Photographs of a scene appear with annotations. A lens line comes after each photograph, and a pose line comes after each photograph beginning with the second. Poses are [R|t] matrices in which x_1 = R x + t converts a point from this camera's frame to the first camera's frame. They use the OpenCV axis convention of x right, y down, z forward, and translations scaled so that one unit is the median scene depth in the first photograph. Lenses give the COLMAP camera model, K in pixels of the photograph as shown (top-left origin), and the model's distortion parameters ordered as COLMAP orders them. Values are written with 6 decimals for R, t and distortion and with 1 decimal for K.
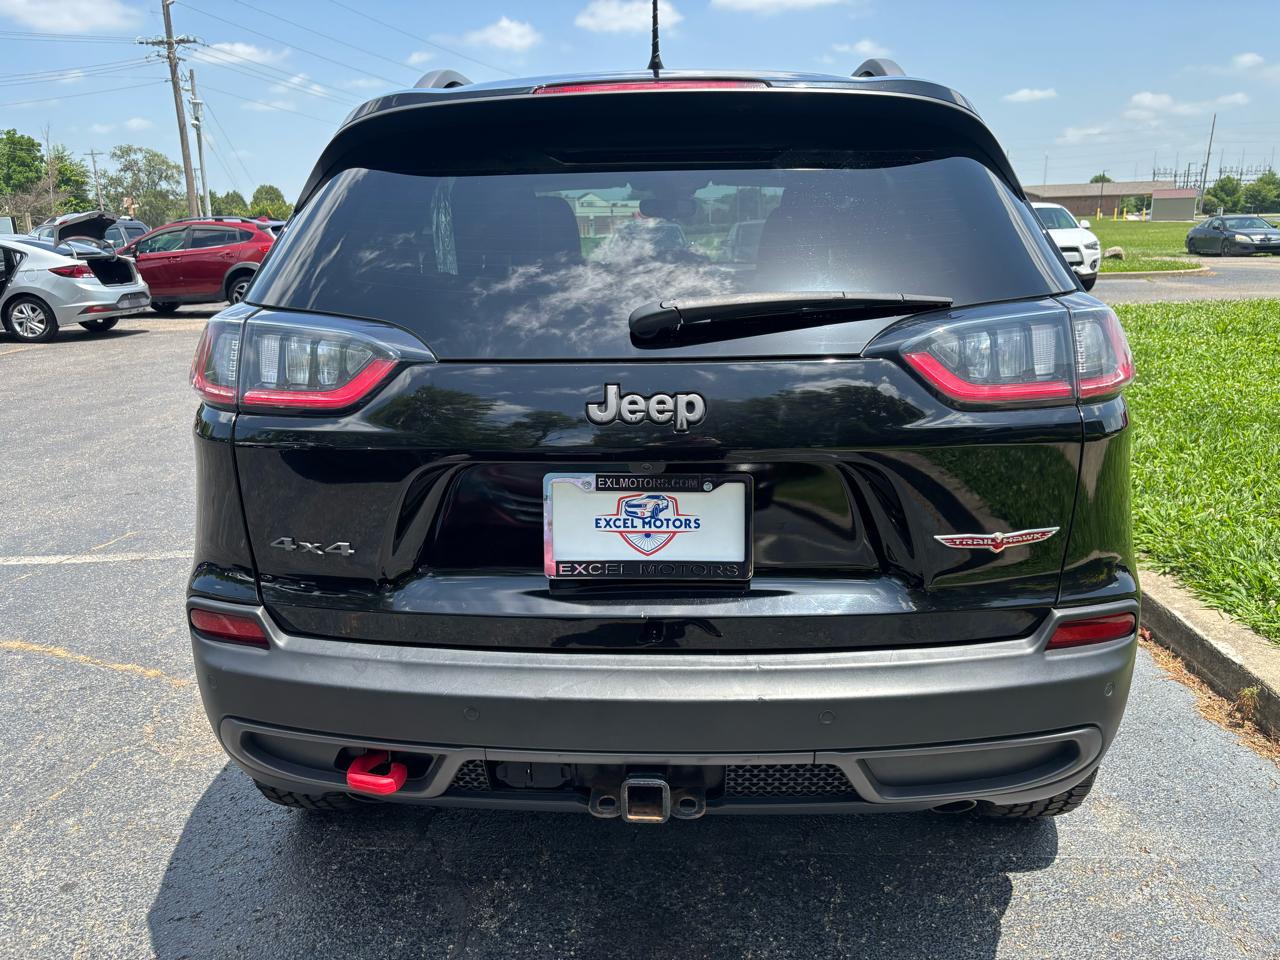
lens RADIAL K [[963.0, 0, 638.5], [0, 963.0, 475.7], [0, 0, 1]] dist [0.062976, -0.069758]
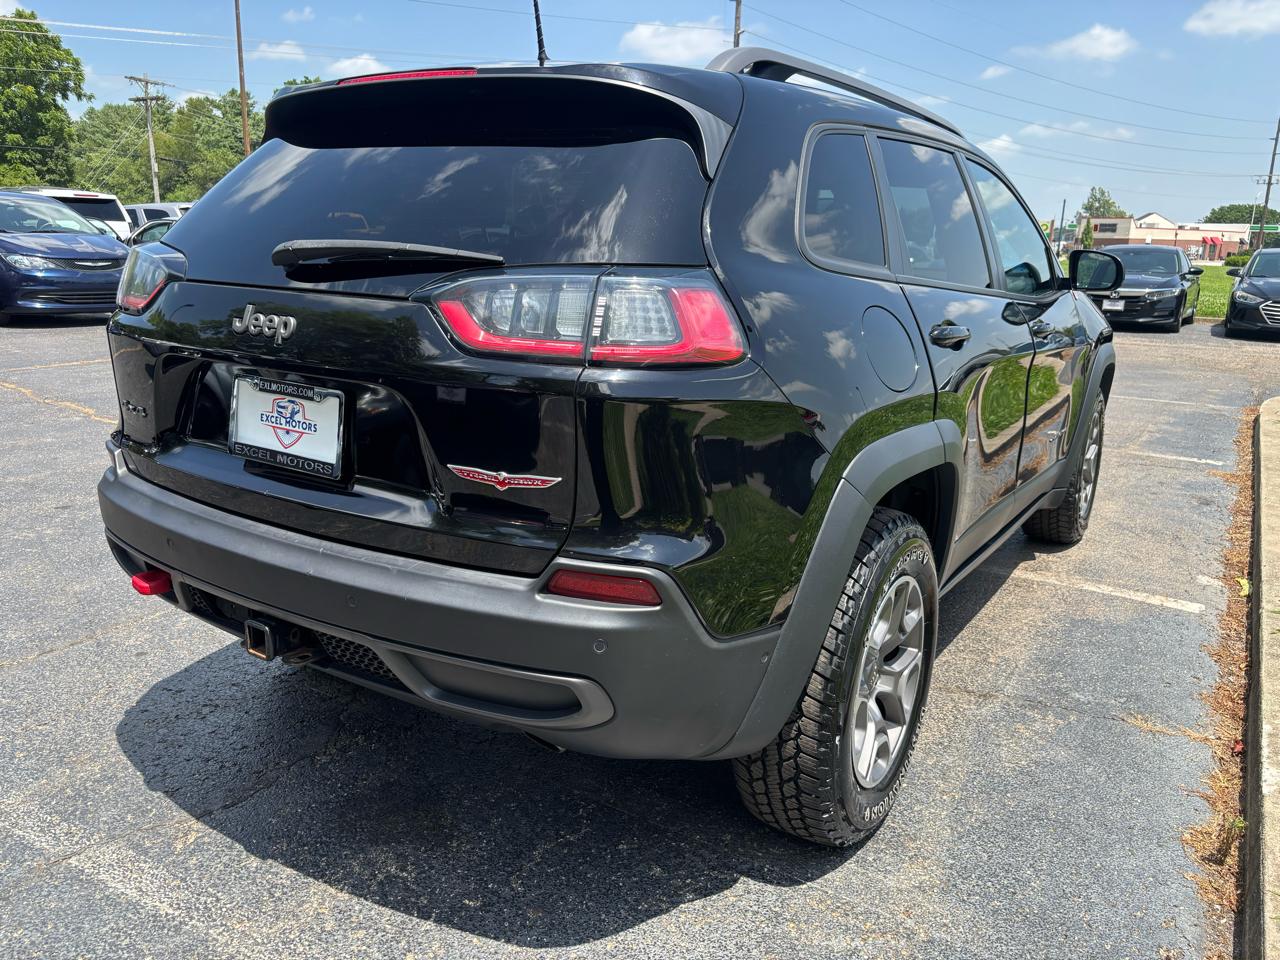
lens RADIAL K [[974.2, 0, 640.0], [0, 974.2, 480.0], [0, 0, 1]] dist [0.011332, 0.000178]
pose [[0.871881, 0.164127, -0.461395, 0.997666], [-0.169214, 0.985102, 0.030661, 0.007076], [0.459553, 0.051342, 0.886665, 0.096225]]
